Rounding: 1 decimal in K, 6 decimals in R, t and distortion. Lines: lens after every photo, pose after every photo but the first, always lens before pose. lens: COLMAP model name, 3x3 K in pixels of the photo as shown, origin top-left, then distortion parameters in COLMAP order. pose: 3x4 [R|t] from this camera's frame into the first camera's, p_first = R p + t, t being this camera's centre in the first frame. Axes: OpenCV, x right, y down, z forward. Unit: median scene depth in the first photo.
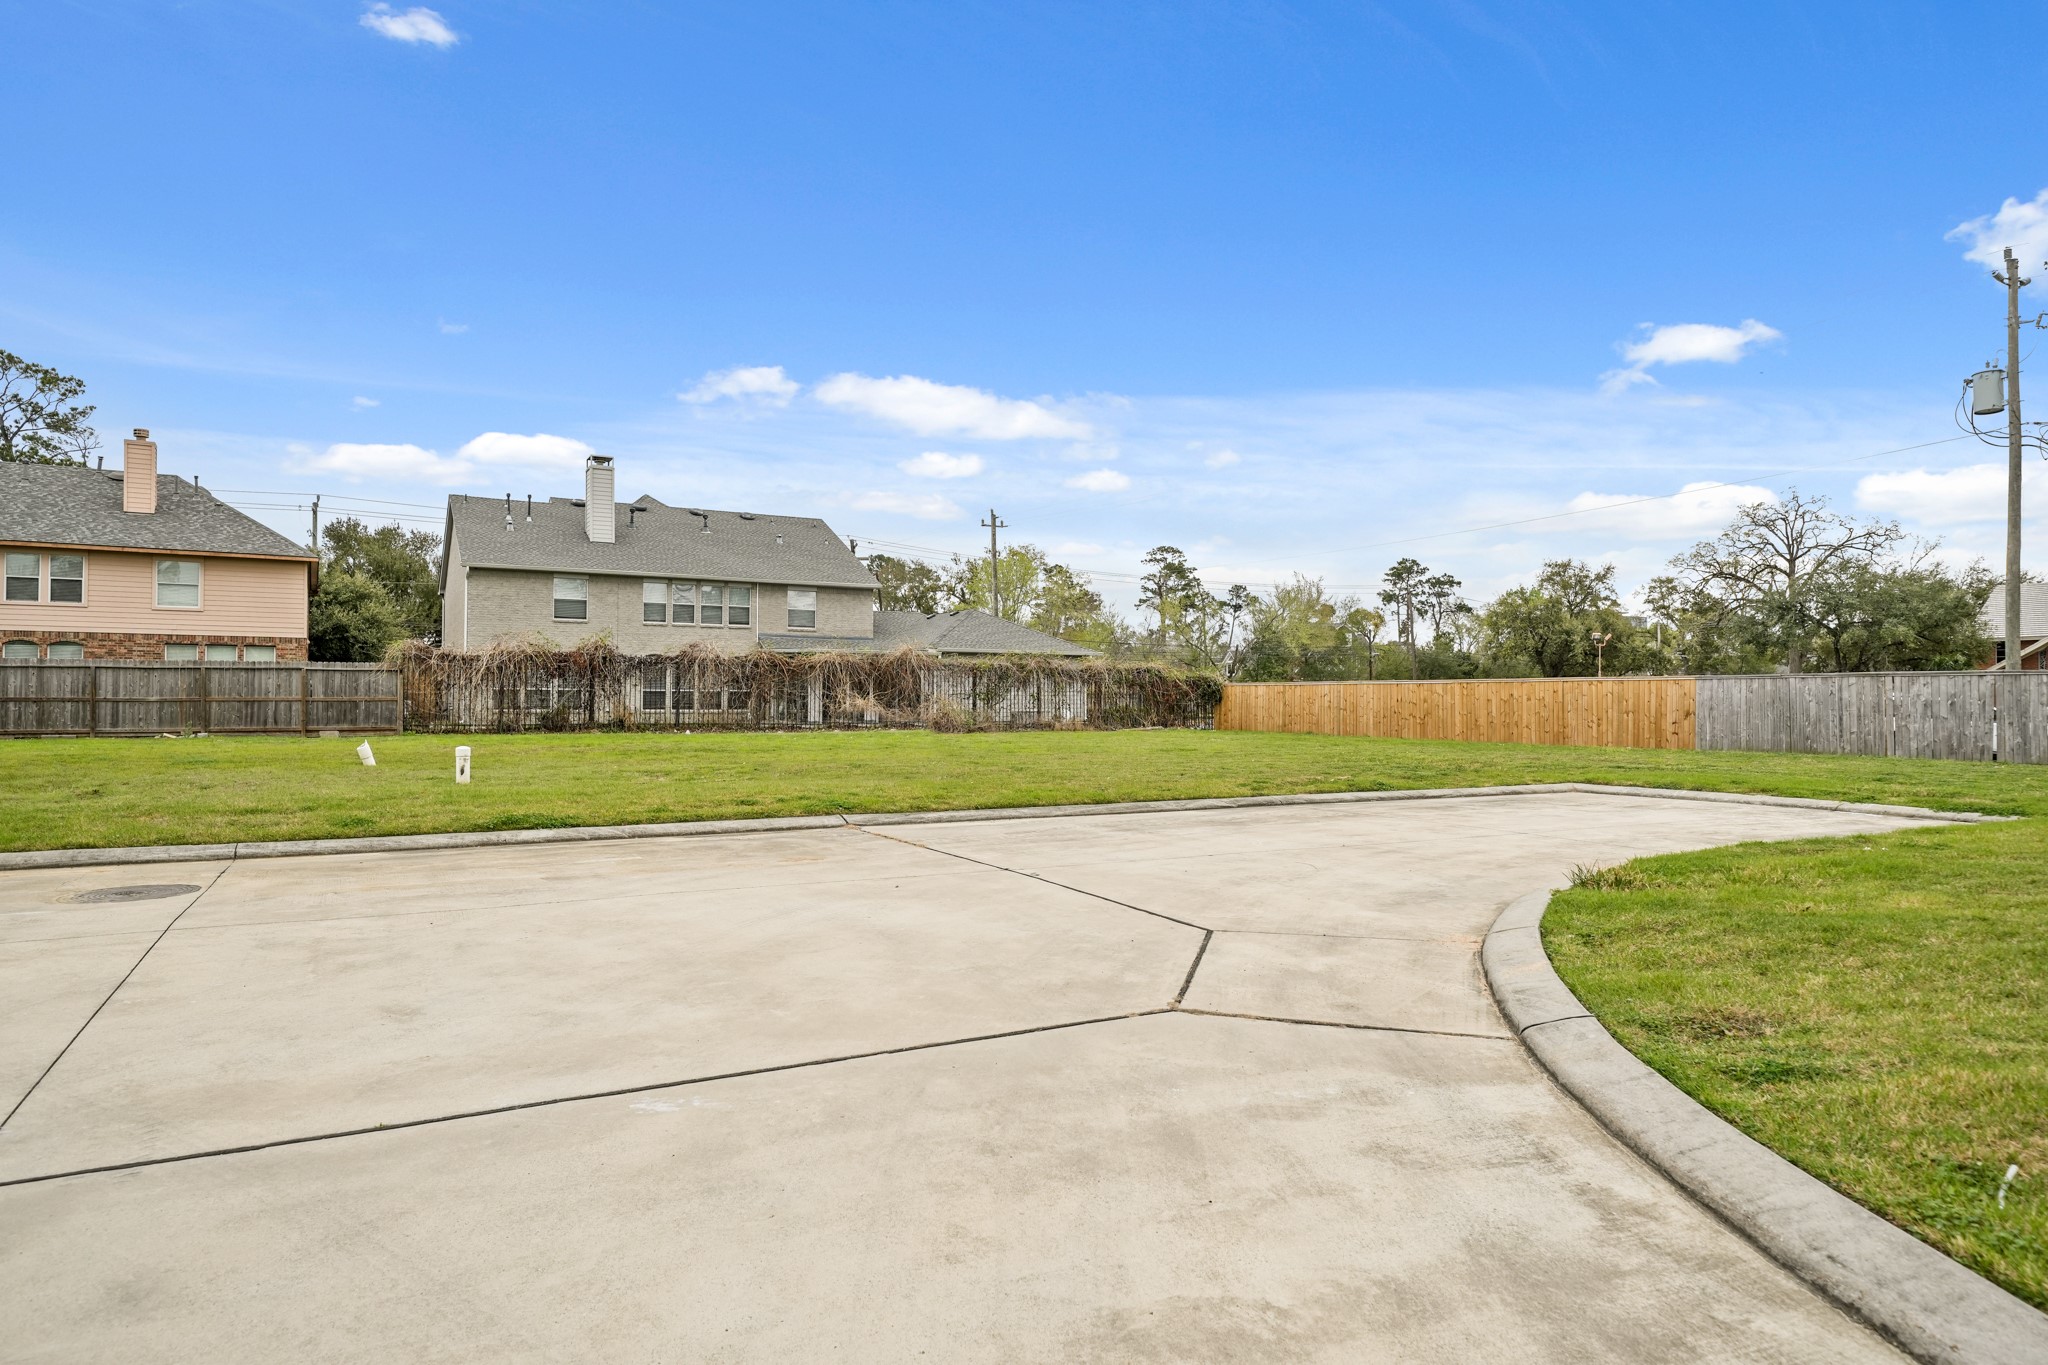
lens RADIAL K [[1192.8, 0, 1024.0], [0, 1192.8, 682.5], [0, 0, 1]] dist [0.001675, -0.000274]
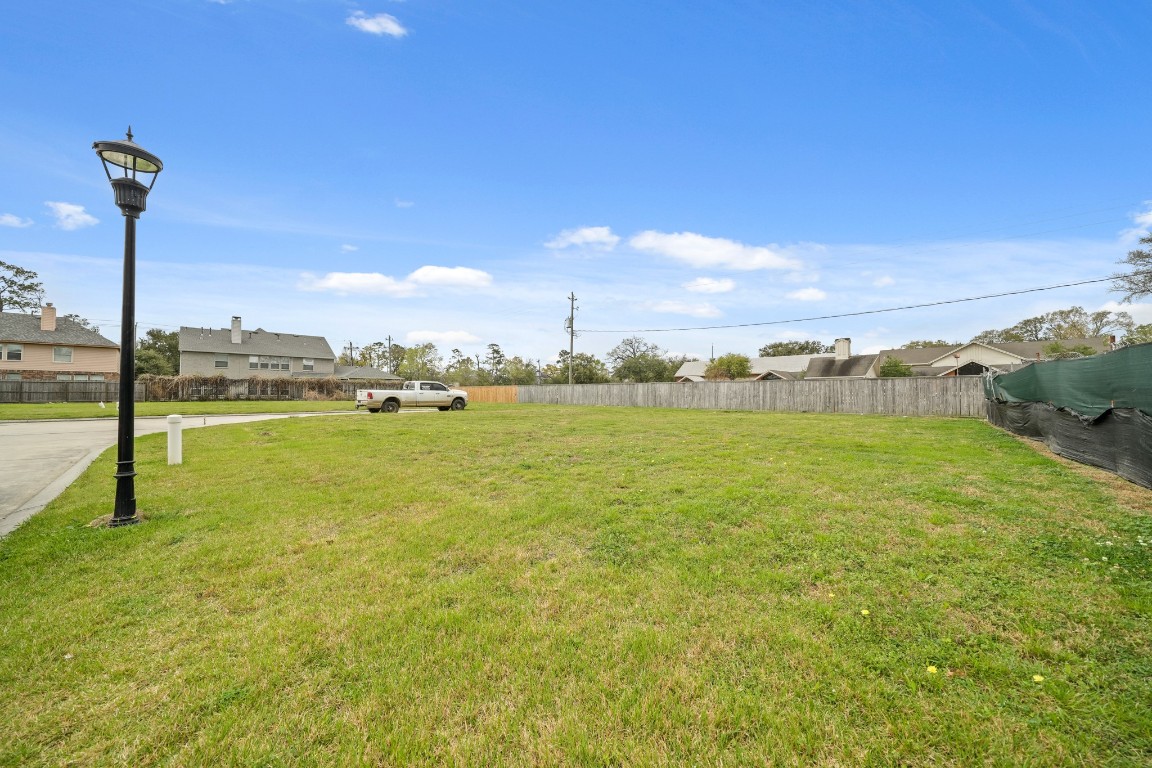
lens RADIAL K [[396.8, 0, 570.7], [0, 396.8, 385.5], [0, 0, 1]] dist [-0.001046, -0.000116]
pose [[0.968200, 0.002100, 0.250168, 0.252198], [-0.000918, 0.999988, -0.004839, 0.000765], [-0.250175, 0.004456, 0.968190, -0.261408]]
